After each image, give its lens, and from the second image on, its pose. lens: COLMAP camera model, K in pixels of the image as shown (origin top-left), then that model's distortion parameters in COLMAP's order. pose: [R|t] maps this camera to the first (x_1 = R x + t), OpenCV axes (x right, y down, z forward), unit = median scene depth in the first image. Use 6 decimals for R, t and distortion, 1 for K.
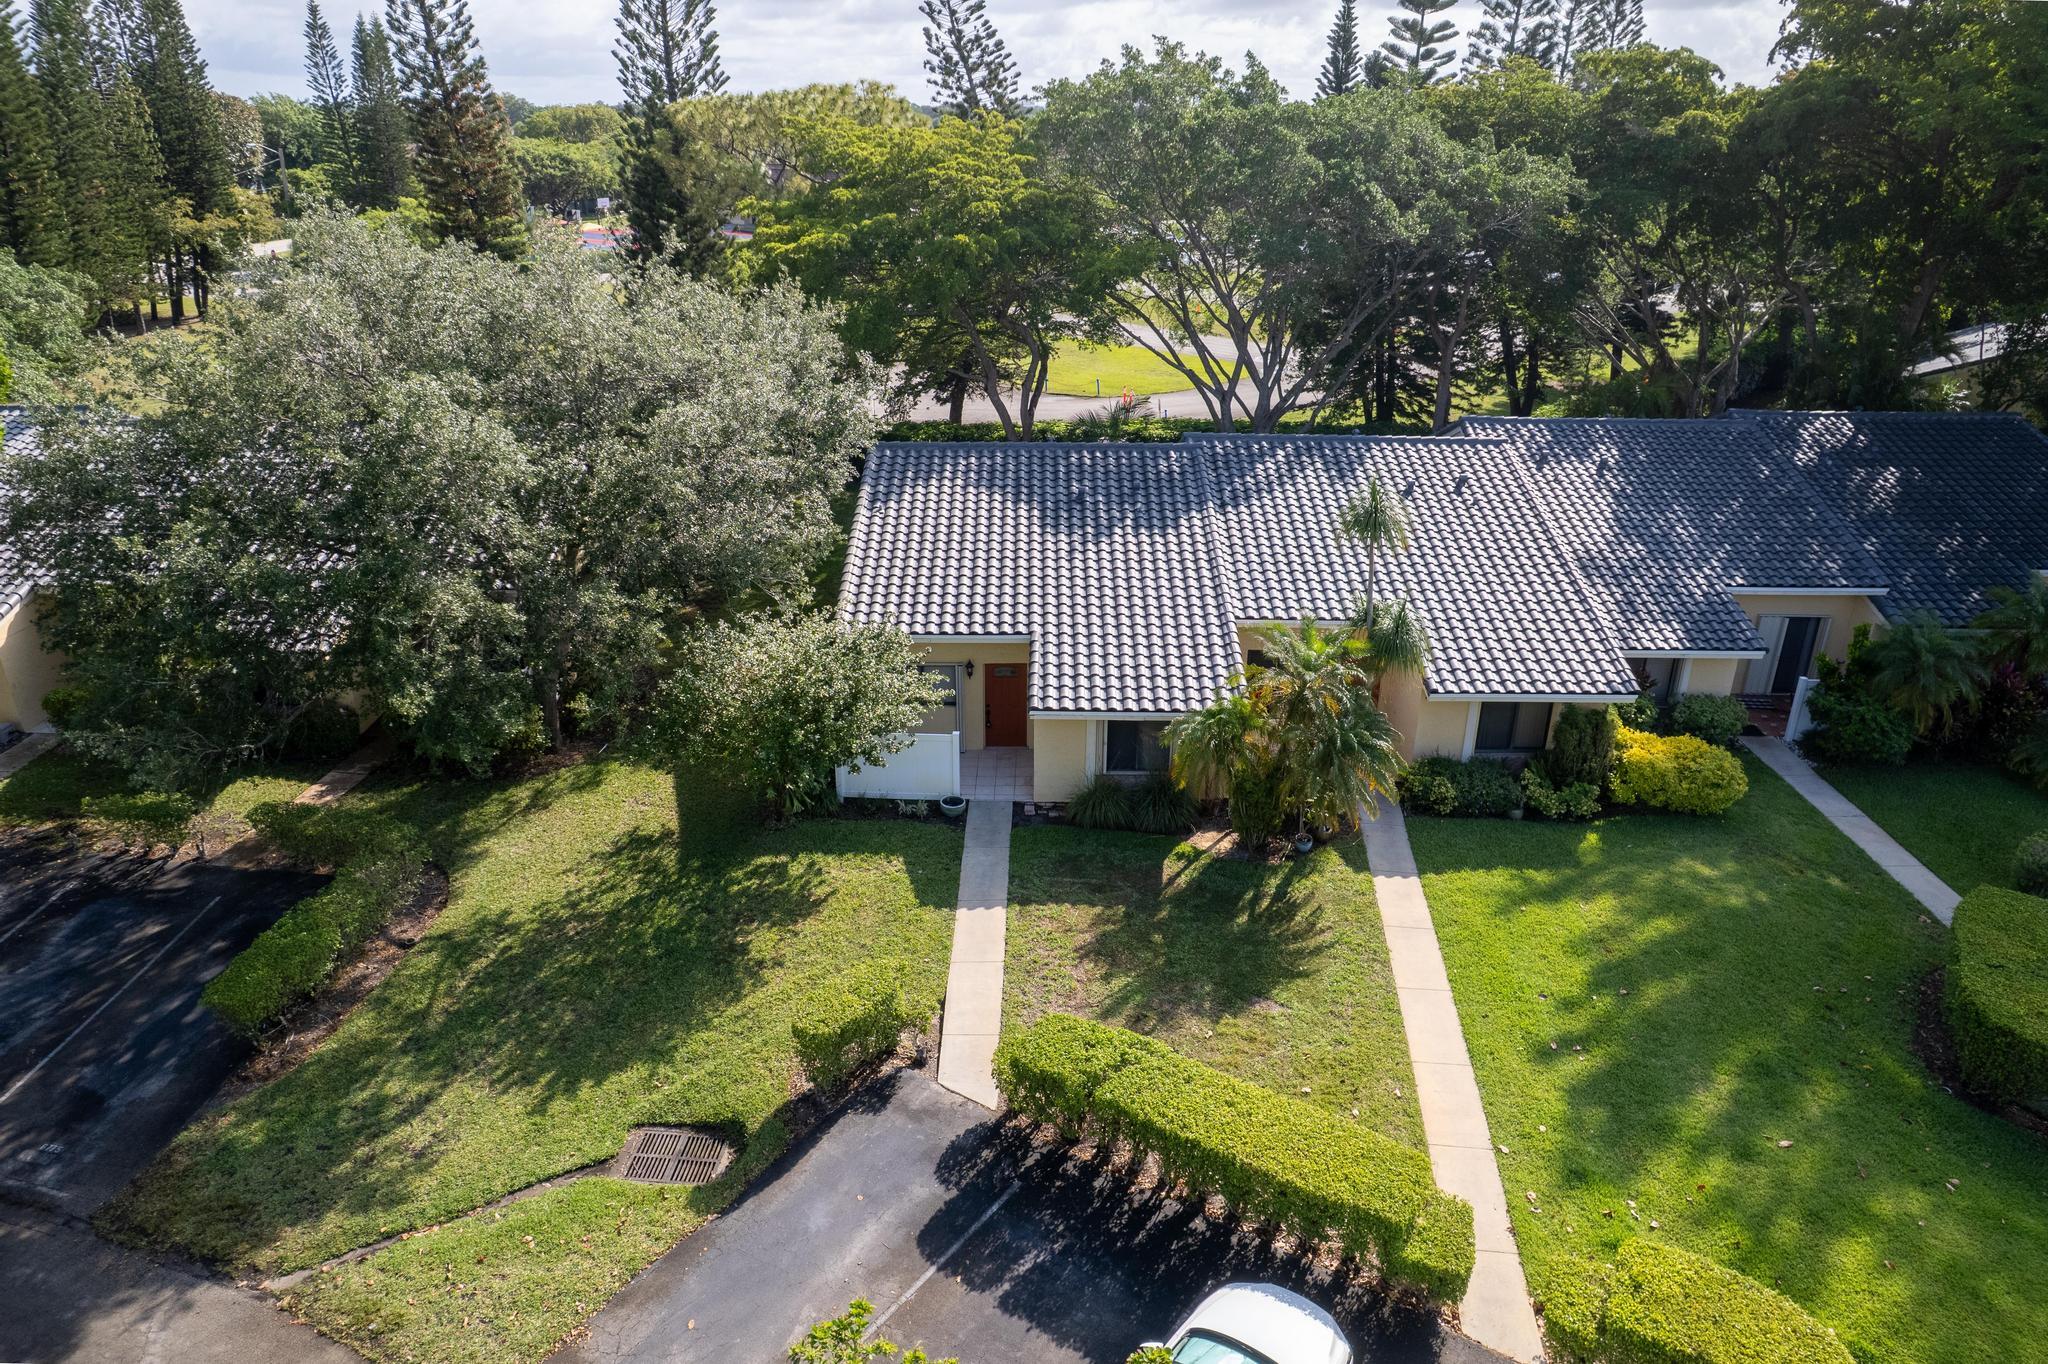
lens RADIAL K [[1247.4, 0, 1024.0], [0, 1247.4, 682.0], [0, 0, 1]] dist [-0.070122, 0.000262]
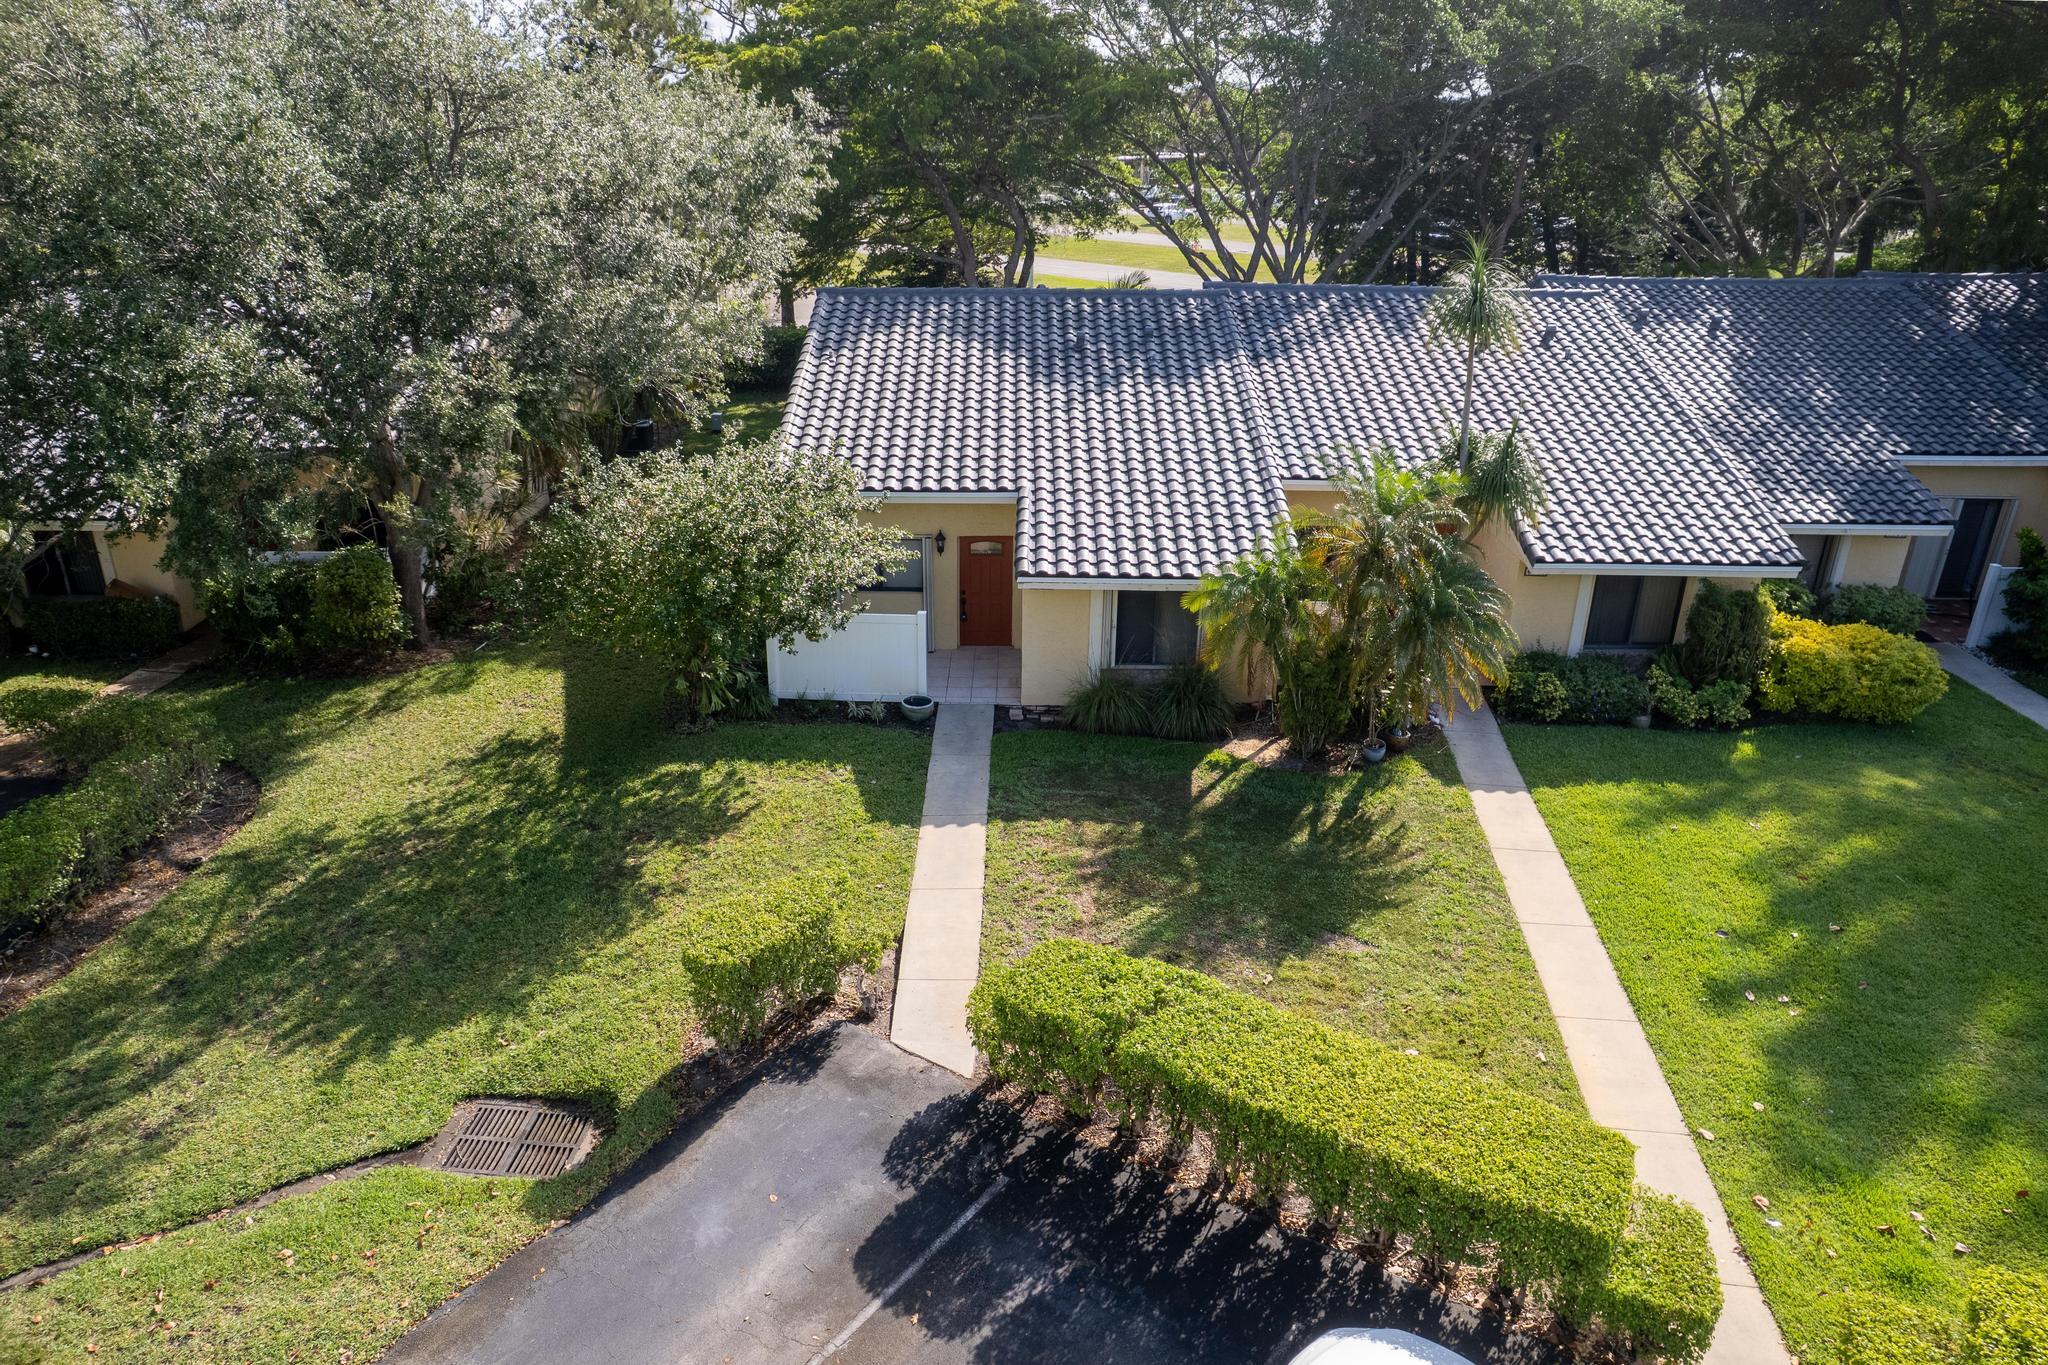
lens RADIAL K [[1323.1, 0, 992.8], [0, 1323.1, 691.0], [0, 0, 1]] dist [-0.084306, 0.041623]
pose [[0.999967, 0.005860, -0.005626, -0.006212], [-0.005827, 0.999965, 0.005987, 0.096317], [0.005660, -0.005954, 0.999966, 0.201887]]
